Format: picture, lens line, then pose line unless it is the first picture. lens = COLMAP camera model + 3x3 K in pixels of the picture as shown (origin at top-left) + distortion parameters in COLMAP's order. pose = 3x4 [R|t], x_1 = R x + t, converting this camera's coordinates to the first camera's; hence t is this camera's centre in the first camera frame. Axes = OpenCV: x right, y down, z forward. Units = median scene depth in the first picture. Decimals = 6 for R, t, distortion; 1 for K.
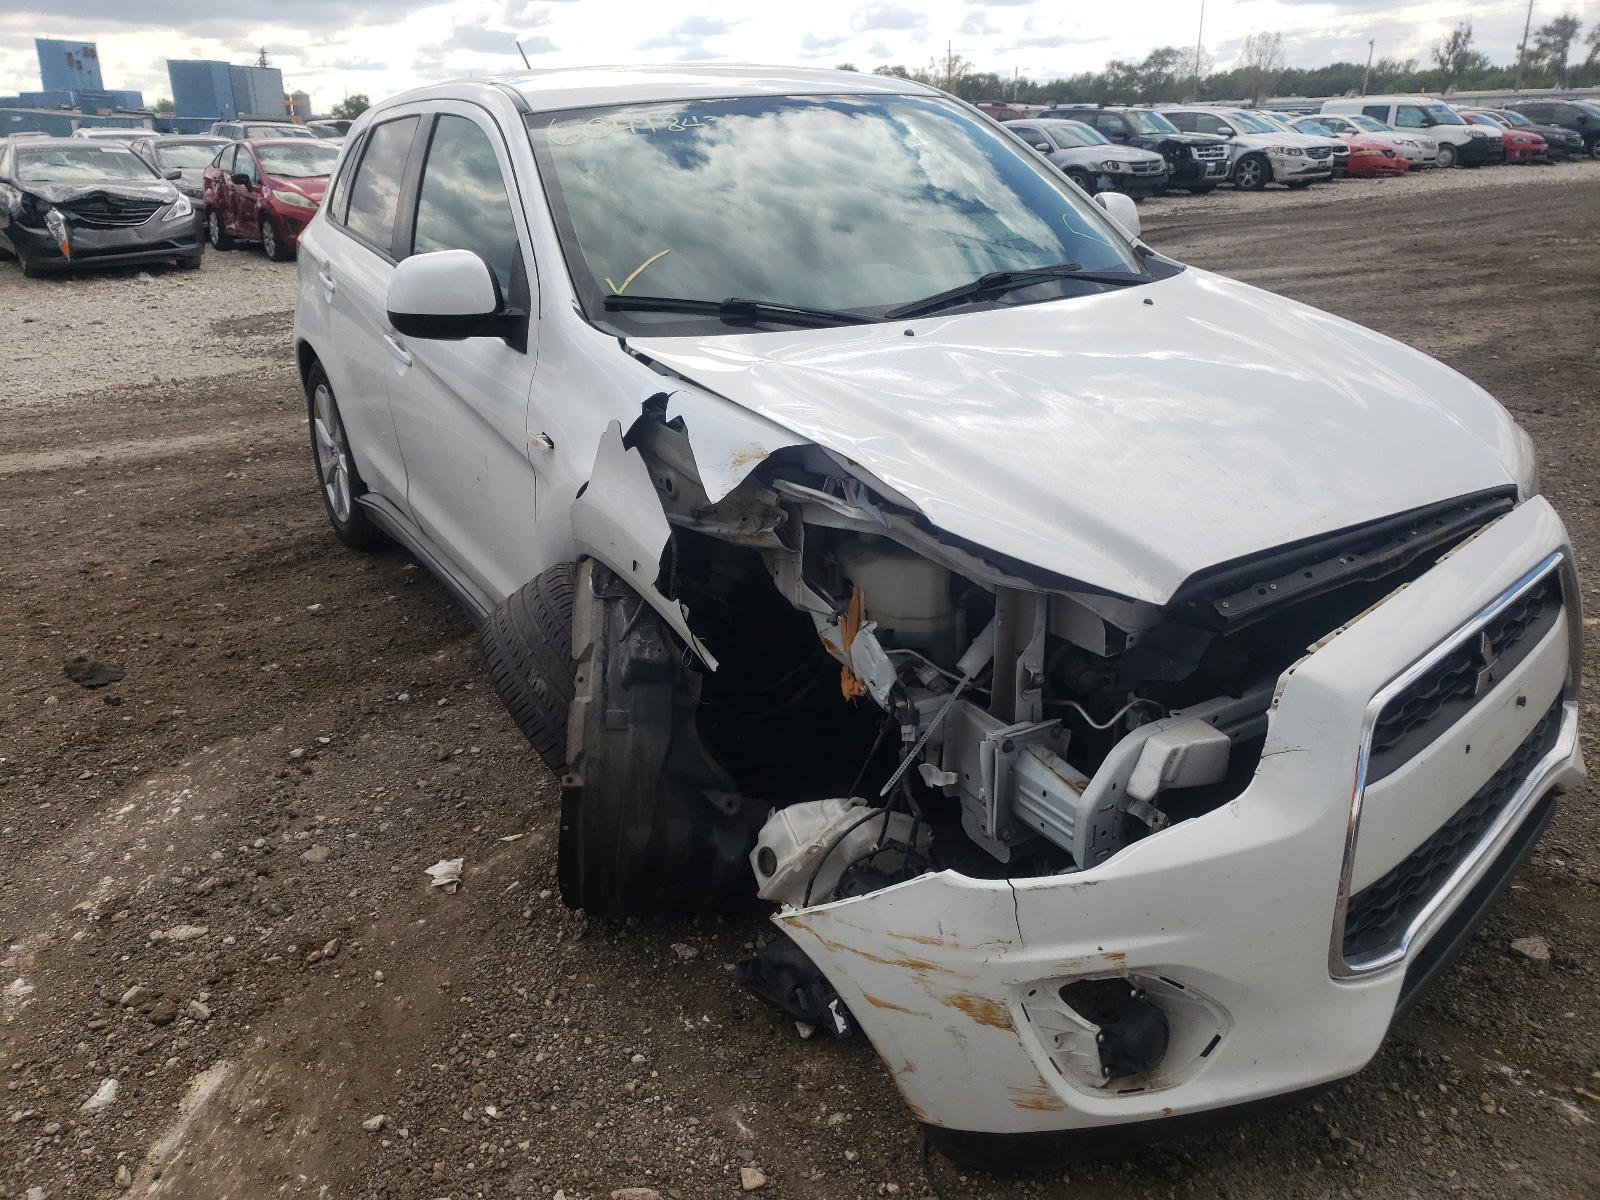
lens RADIAL K [[1261.2, 0, 697.6], [0, 1261.2, 599.3], [0, 0, 1]] dist [0.032234, -0.018904]
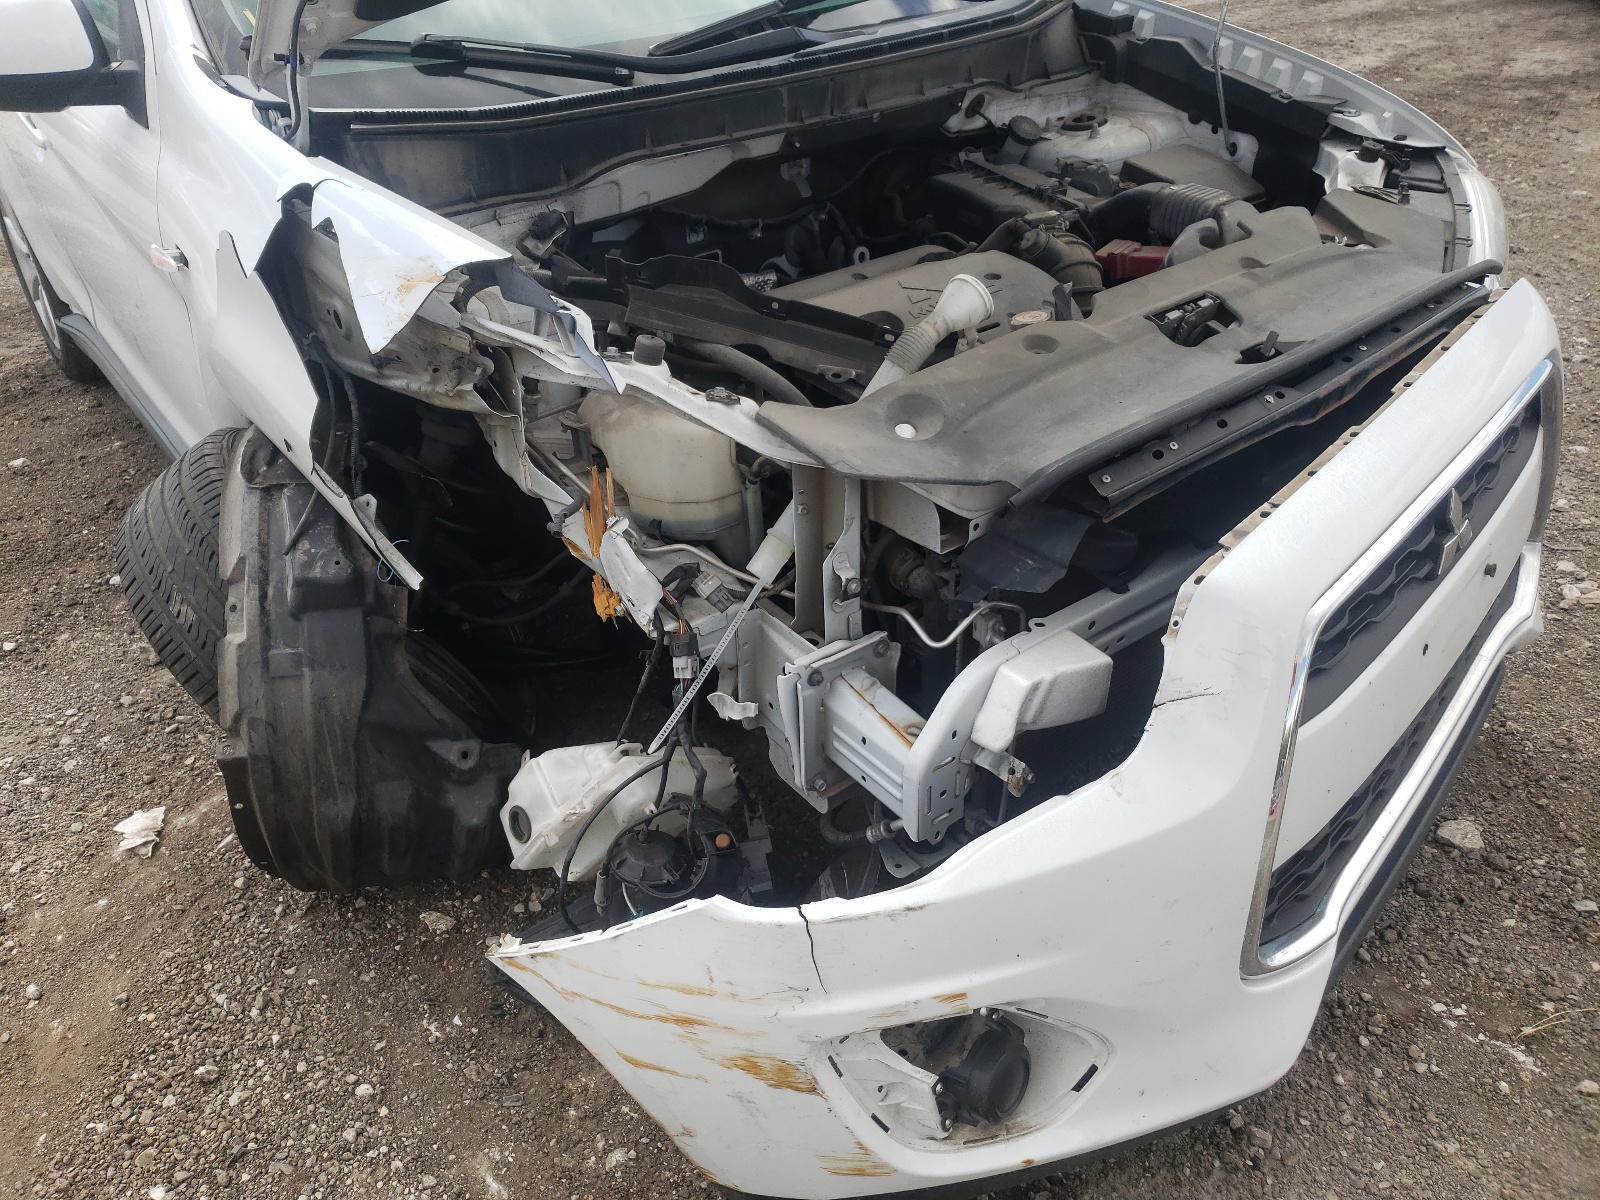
lens RADIAL K [[1261.2, 0, 697.6], [0, 1261.2, 599.3], [0, 0, 1]] dist [0.032234, -0.018904]
pose [[0.994590, -0.070548, 0.076249, 0.120009], [0.055873, 0.982101, 0.179877, -0.058038], [-0.087574, -0.174644, 0.980729, 0.288104]]
